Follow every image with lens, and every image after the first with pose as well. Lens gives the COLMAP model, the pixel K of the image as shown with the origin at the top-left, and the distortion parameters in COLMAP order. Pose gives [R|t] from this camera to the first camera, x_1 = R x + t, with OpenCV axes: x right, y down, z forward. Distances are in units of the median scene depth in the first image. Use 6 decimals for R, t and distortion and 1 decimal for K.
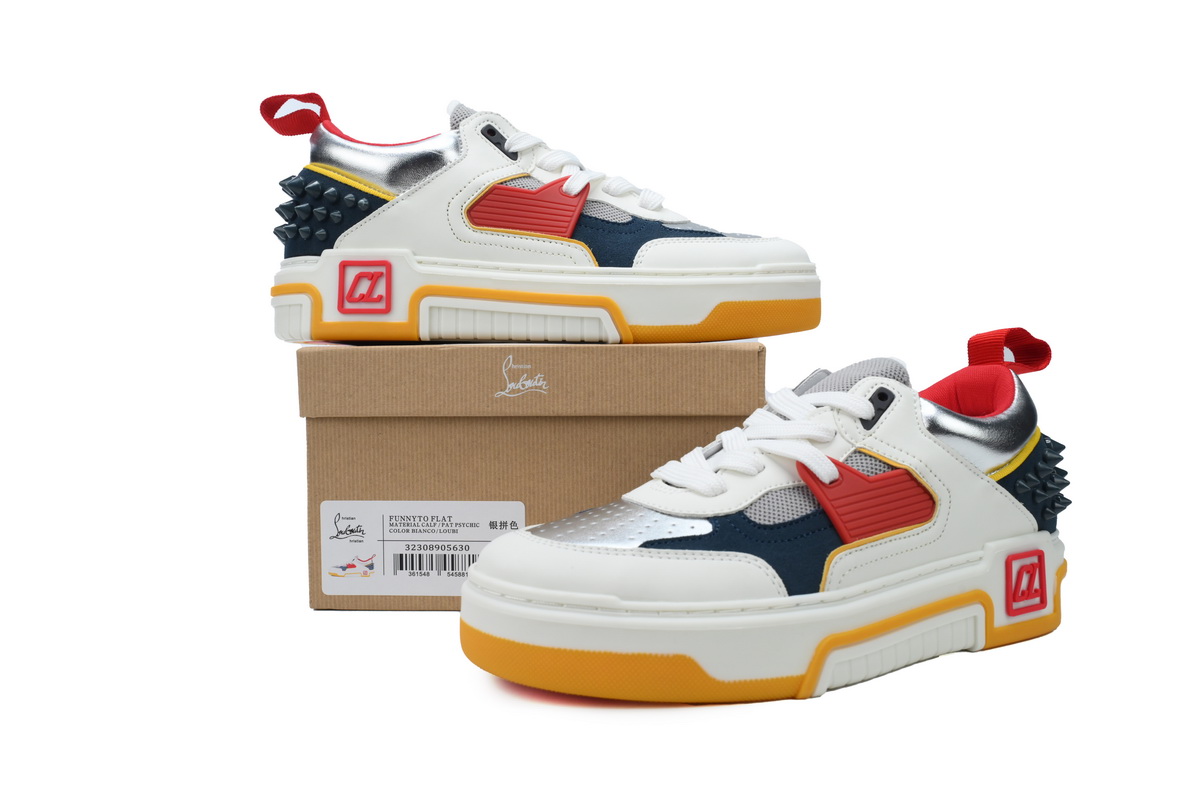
lens RADIAL K [[1045.4, 0, 600.0], [0, 1045.4, 400.0], [0, 0, 1]] dist [0.002765, 0.002624]
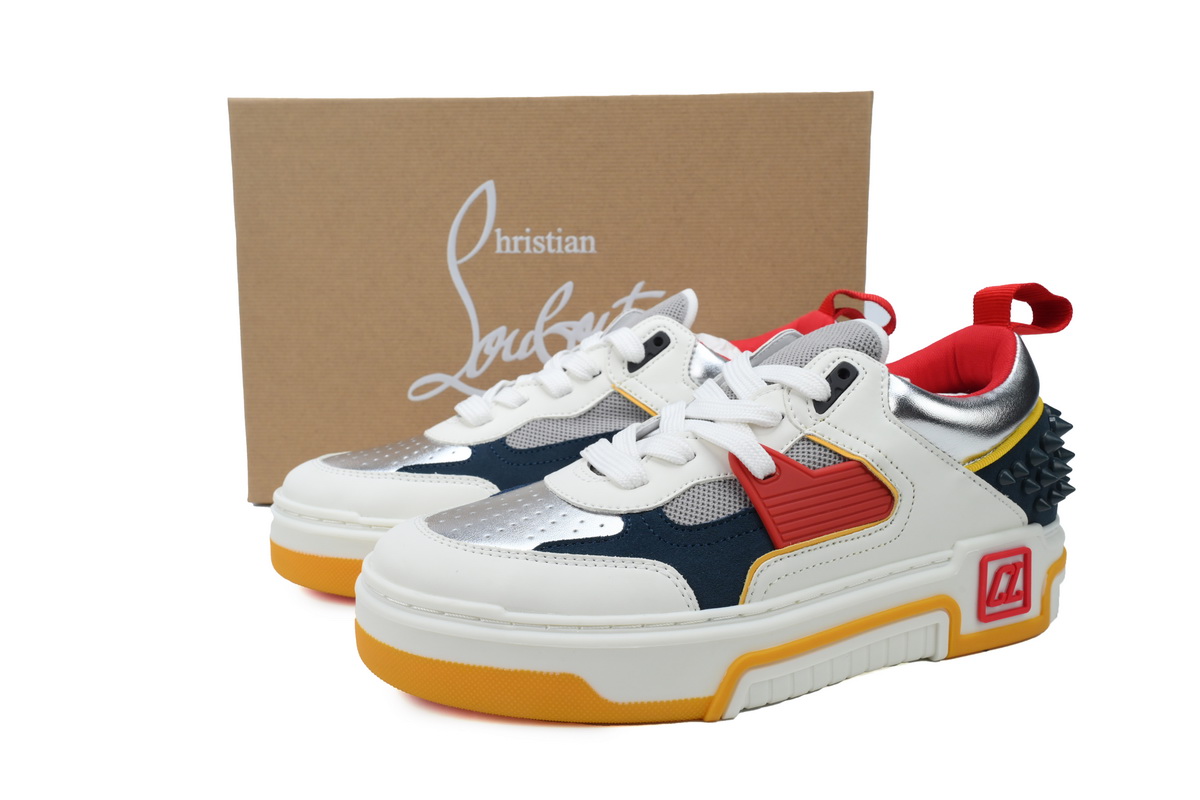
lens RADIAL K [[1045.4, 0, 600.0], [0, 1045.4, 400.0], [0, 0, 1]] dist [0.002765, 0.002624]
pose [[0.993351, 0.026304, -0.112076, 0.173631], [-0.011789, 0.991671, 0.128254, -0.094535], [0.114517, -0.126080, 0.985388, 0.119502]]
